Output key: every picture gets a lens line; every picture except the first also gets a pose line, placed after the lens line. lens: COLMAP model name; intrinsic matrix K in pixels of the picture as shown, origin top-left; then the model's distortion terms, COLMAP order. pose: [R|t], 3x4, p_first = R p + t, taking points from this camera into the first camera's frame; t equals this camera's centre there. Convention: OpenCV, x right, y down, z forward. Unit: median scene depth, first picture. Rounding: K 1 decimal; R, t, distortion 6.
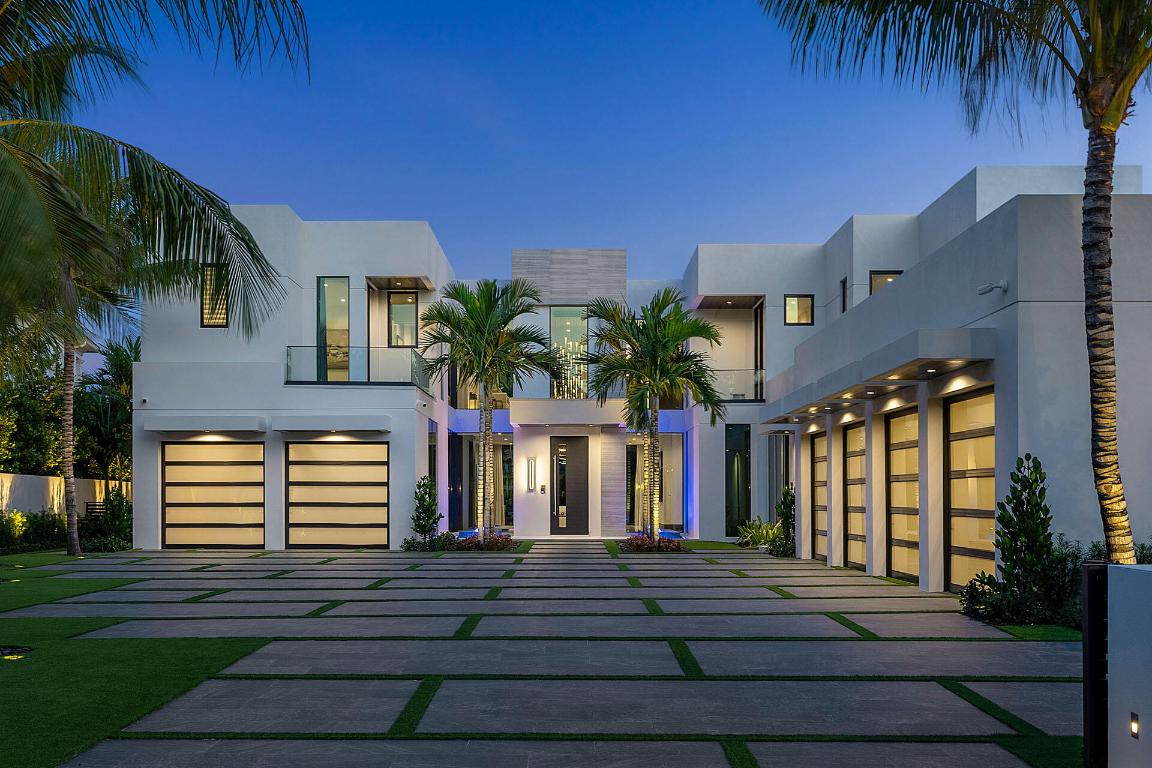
lens RADIAL K [[1102.7, 0, 576.2], [0, 1102.7, 403.8], [0, 0, 1]] dist [-0.011748, -0.015866]
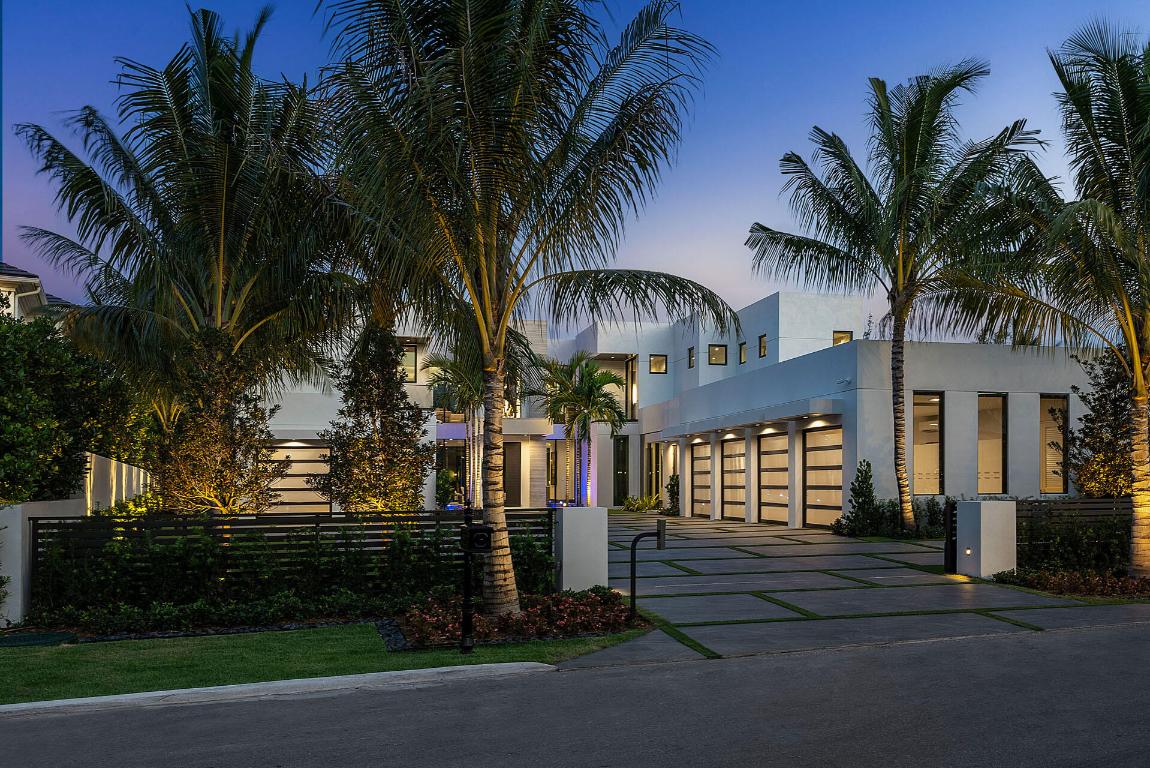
lens RADIAL K [[952.7, 0, 575.0], [0, 952.7, 384.0], [0, 0, 1]] dist [0.004543, 0.001610]
pose [[0.958825, 0.019382, 0.283336, -0.643663], [-0.014044, 0.999684, -0.020857, -0.054017], [-0.283651, 0.016019, 0.958794, -0.622058]]
